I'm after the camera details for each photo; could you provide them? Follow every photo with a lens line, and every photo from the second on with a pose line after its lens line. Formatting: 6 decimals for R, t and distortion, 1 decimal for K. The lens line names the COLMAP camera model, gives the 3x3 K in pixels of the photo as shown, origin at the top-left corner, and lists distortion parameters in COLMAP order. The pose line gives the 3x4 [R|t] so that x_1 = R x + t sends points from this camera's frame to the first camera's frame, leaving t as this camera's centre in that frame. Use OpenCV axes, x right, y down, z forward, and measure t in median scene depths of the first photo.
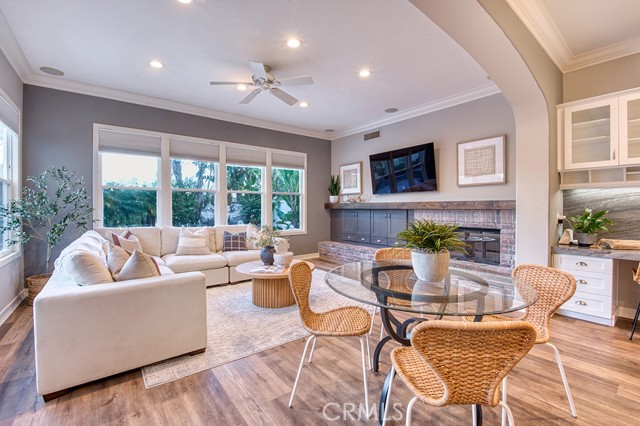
lens RADIAL K [[271.0, 0, 320.1], [0, 271.0, 211.7], [0, 0, 1]] dist [-0.021915, 0.000884]
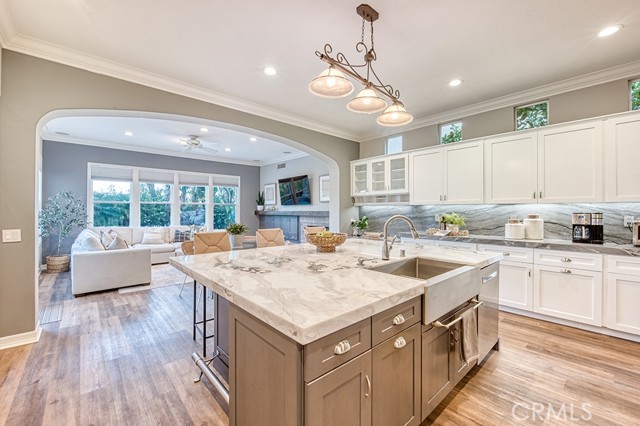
lens RADIAL K [[271.0, 0, 333.7], [0, 271.0, 210.9], [0, 0, 1]] dist [-0.021915, 0.000884]
pose [[0.995902, 0.002110, 0.090416, 0.418679], [-0.001027, 0.999927, -0.012019, -0.018454], [-0.090435, 0.011876, 0.995832, -0.632799]]
